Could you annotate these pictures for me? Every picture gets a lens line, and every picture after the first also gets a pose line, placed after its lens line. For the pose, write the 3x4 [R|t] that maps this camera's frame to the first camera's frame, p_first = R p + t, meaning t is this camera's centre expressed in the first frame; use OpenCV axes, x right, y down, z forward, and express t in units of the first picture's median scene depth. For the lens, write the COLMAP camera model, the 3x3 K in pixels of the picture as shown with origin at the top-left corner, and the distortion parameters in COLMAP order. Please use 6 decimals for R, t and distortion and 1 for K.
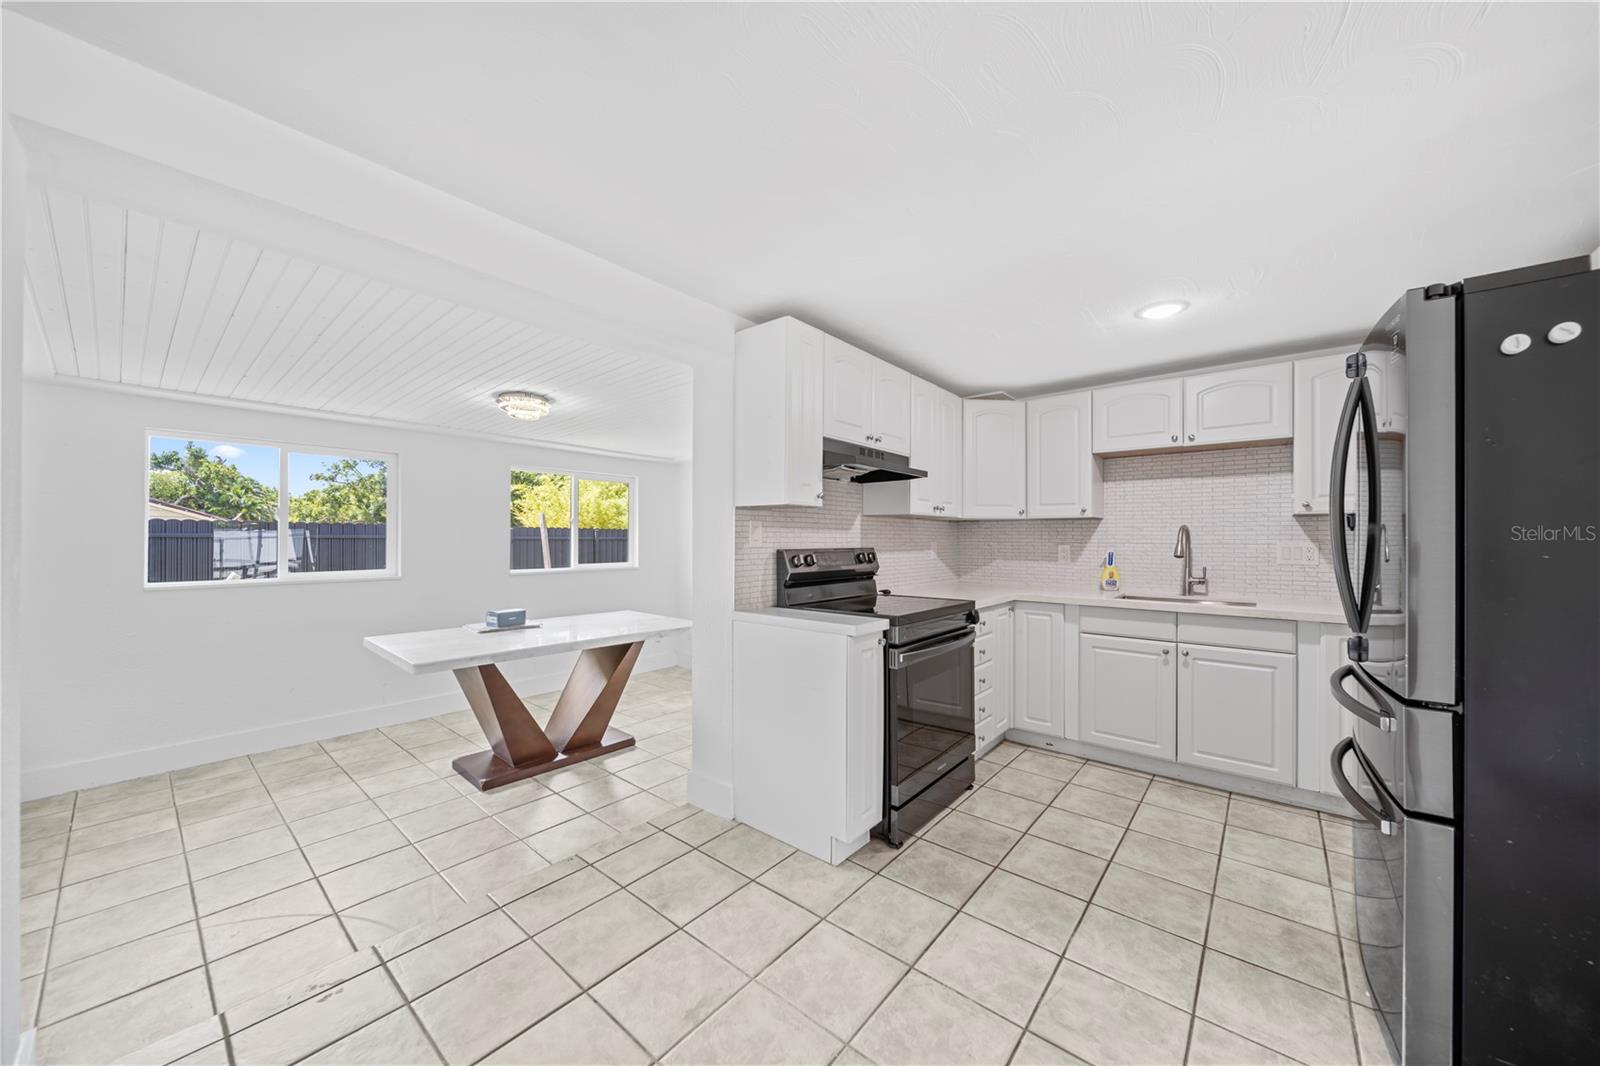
lens RADIAL K [[563.3, 0, 806.9], [0, 563.3, 536.0], [0, 0, 1]] dist [-0.000164, -0.000125]
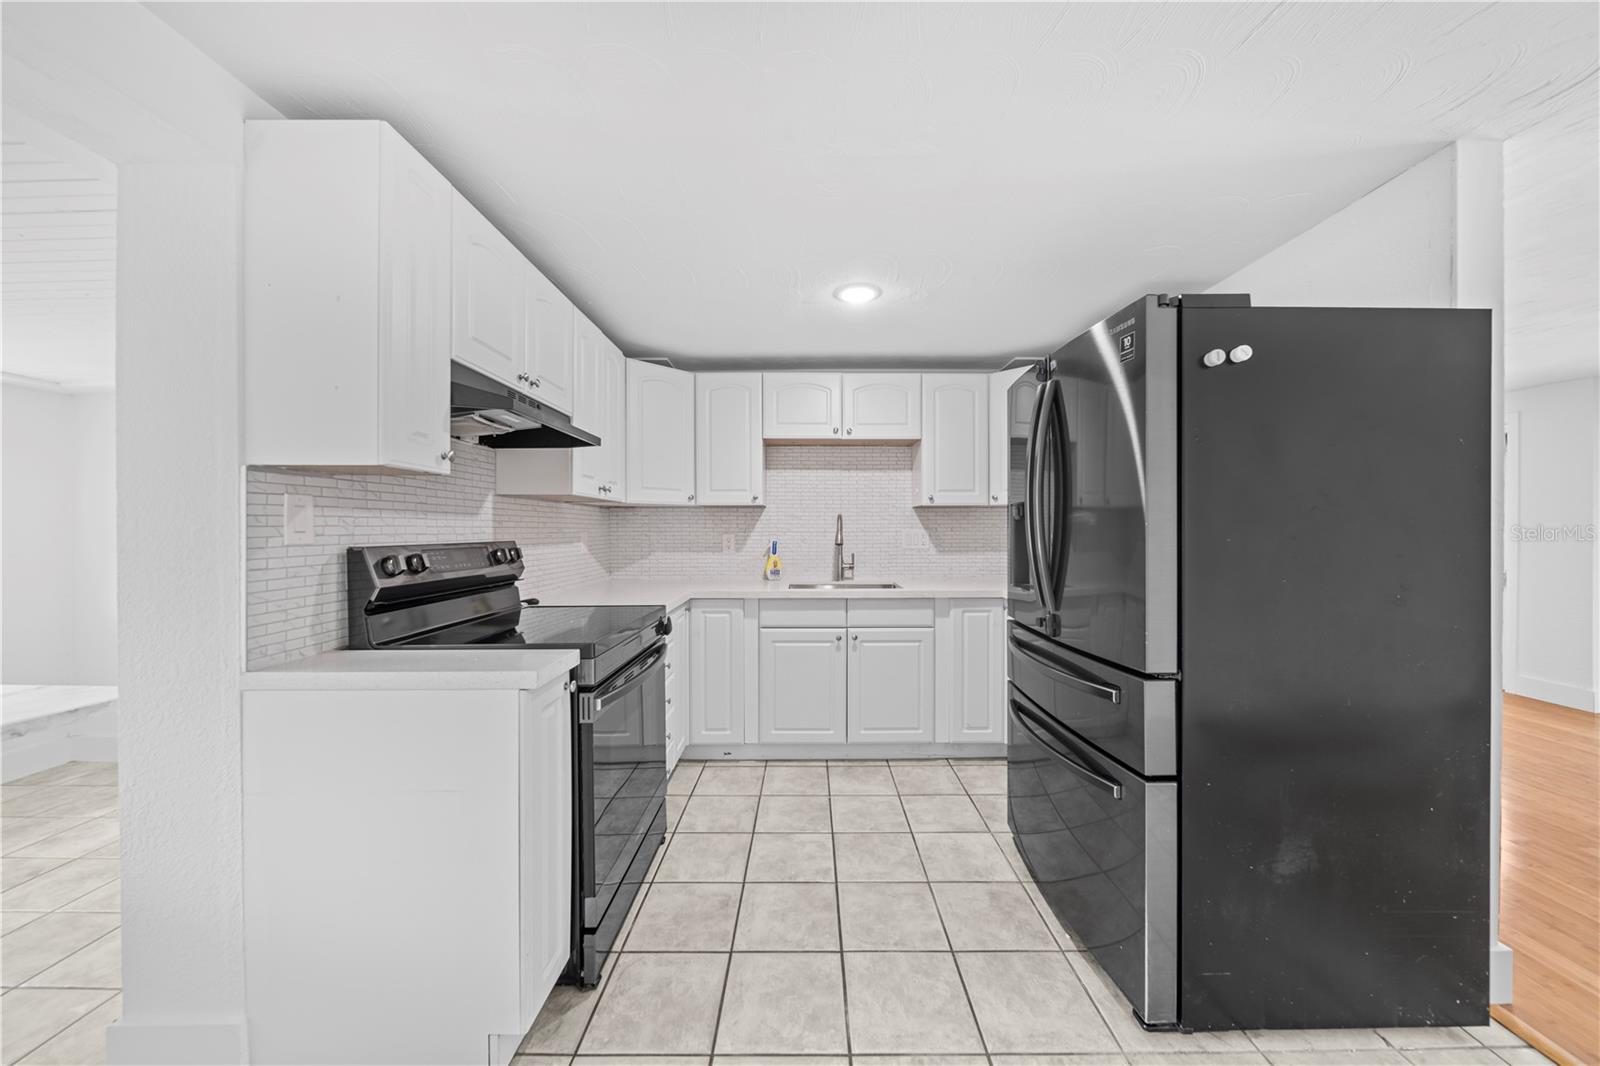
lens RADIAL K [[561.9, 0, 809.0], [0, 561.9, 529.8], [0, 0, 1]] dist [-0.002947, -0.000146]
pose [[0.770176, -0.005405, 0.637808, -0.052389], [0.000999, 0.999973, 0.007268, 0.002402], [-0.637830, -0.004960, 0.770161, 0.258202]]
